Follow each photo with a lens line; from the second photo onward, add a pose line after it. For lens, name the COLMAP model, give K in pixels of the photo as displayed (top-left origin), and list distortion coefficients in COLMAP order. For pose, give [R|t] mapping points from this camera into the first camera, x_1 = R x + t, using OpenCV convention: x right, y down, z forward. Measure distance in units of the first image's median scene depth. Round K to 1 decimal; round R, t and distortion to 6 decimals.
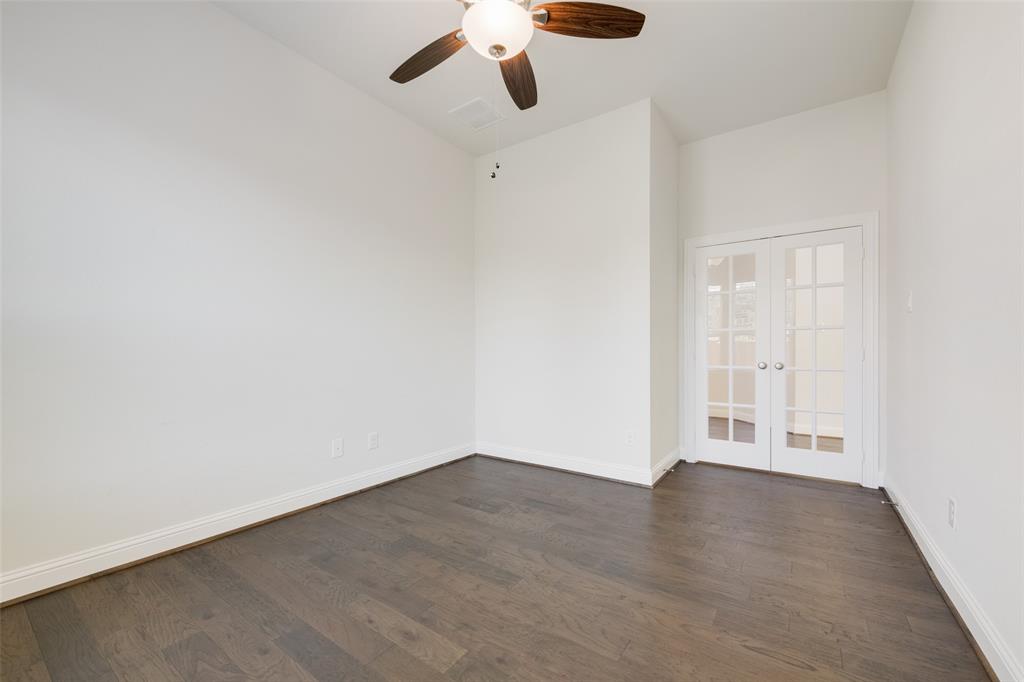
lens RADIAL K [[414.2, 0, 516.4], [0, 414.2, 343.4], [0, 0, 1]] dist [0.000495, -0.000109]
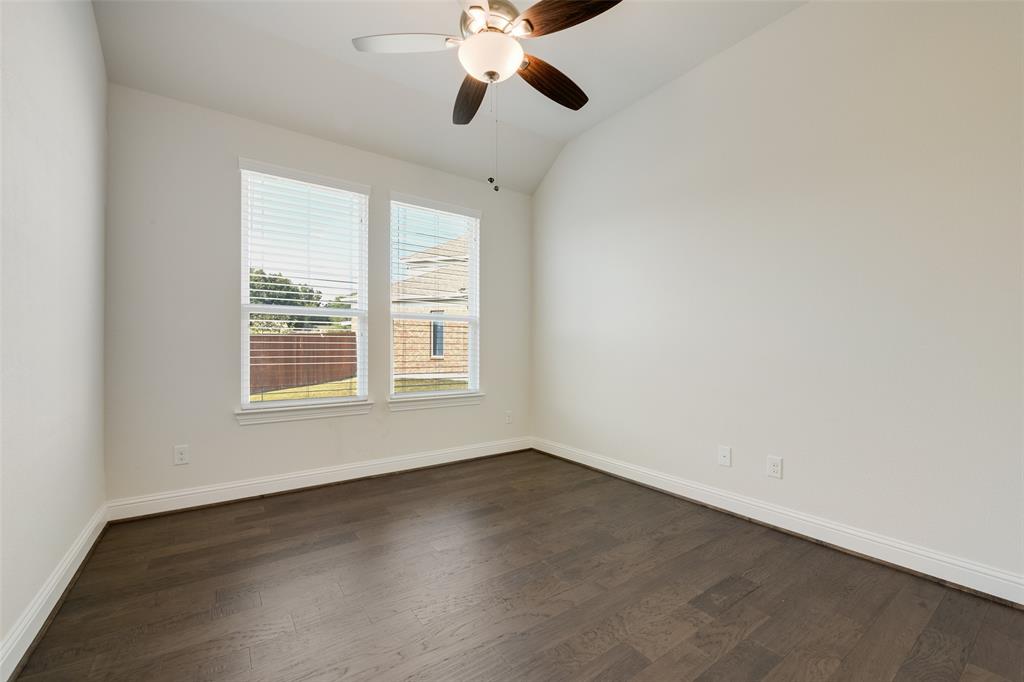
lens RADIAL K [[414.2, 0, 516.4], [0, 414.2, 343.4], [0, 0, 1]] dist [0.000495, -0.000109]
pose [[-0.323822, -0.011230, -0.946051, 0.673003], [0.004485, 0.999900, -0.013404, 0.017166], [0.946107, -0.008584, -0.323739, 0.996978]]
